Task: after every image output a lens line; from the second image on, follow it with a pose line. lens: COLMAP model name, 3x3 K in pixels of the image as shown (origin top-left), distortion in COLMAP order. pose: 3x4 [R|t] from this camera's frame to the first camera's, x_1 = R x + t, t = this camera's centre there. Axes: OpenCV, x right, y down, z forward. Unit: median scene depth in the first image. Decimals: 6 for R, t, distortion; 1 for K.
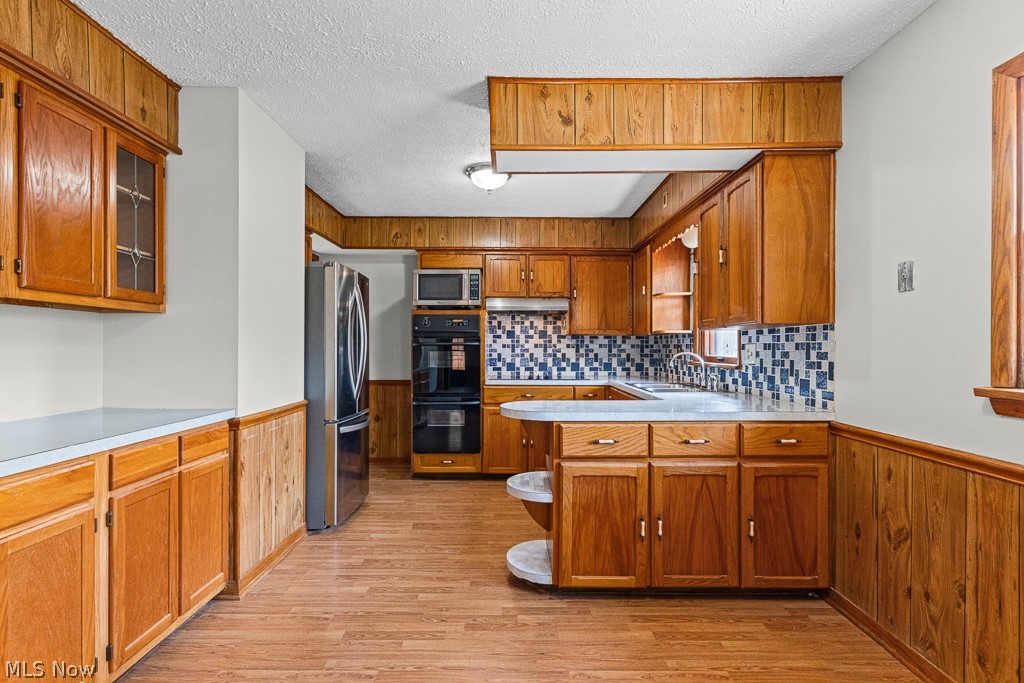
lens RADIAL K [[493.7, 0, 500.9], [0, 493.7, 349.7], [0, 0, 1]] dist [0.002437, -0.000793]
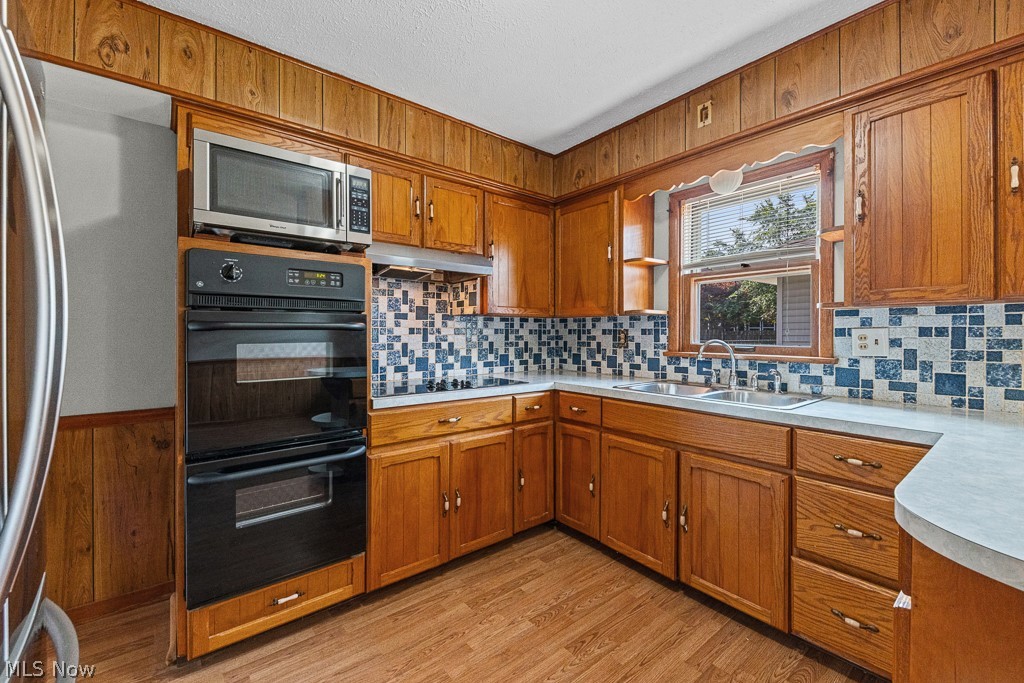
lens RADIAL K [[406.6, 0, 491.7], [0, 406.6, 333.0], [0, 0, 1]] dist [0.001025, 0.000069]
pose [[0.771361, -0.001326, 0.636397, -0.327477], [0.004513, 0.999984, -0.003386, -0.005941], [-0.636382, 0.005484, 0.771354, 1.010556]]
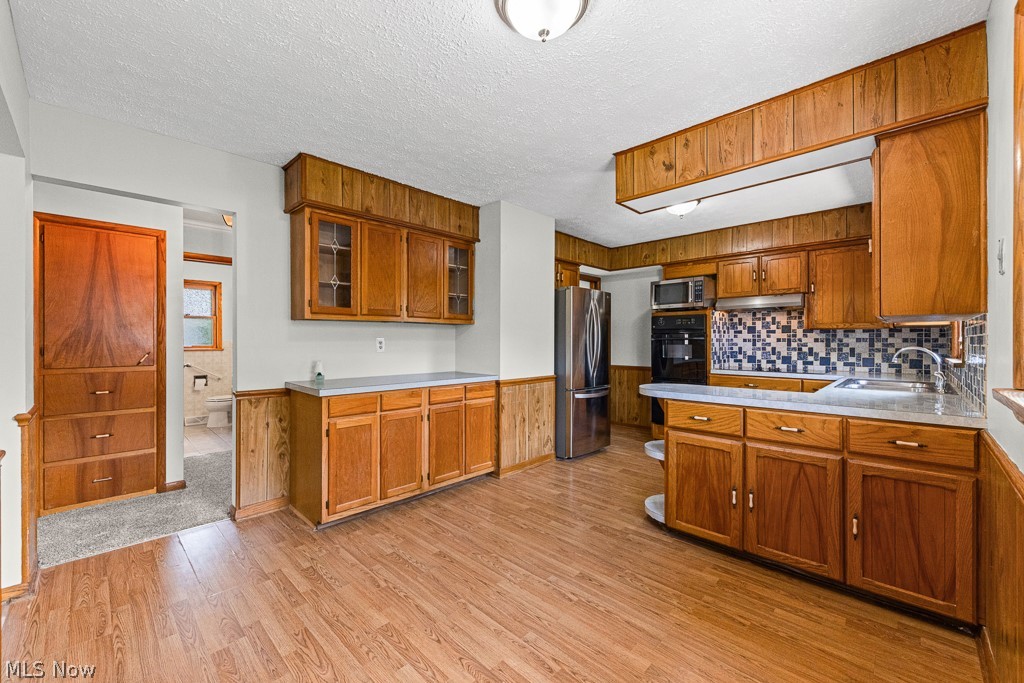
lens RADIAL K [[402.7, 0, 503.3], [0, 402.7, 343.4], [0, 0, 1]] dist [0.014872, -0.008134]
pose [[0.713057, 0.002100, -0.701103, 0.480408], [-0.002305, 0.999997, 0.000650, 0.000086], [0.701102, 0.001153, 0.713060, -0.053912]]
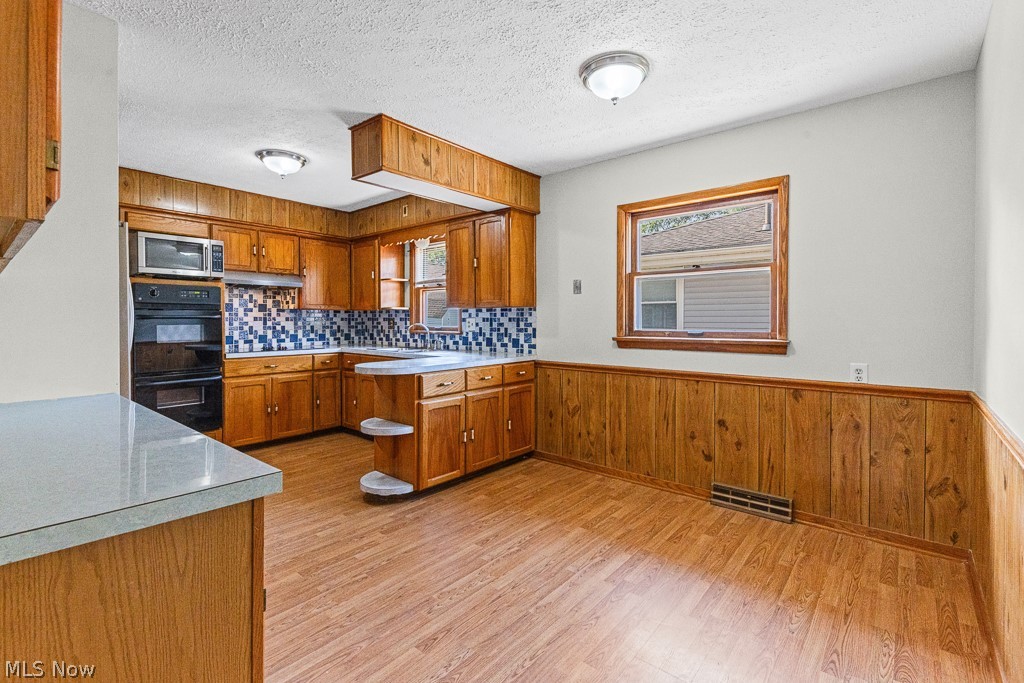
lens RADIAL K [[477.4, 0, 490.4], [0, 477.4, 326.0], [0, 0, 1]] dist [0.001530, 0.000097]
pose [[0.654799, -0.011634, 0.755714, -0.670309], [0.005103, 0.999927, 0.010972, -0.002931], [-0.755786, -0.003328, 0.654810, -0.037812]]
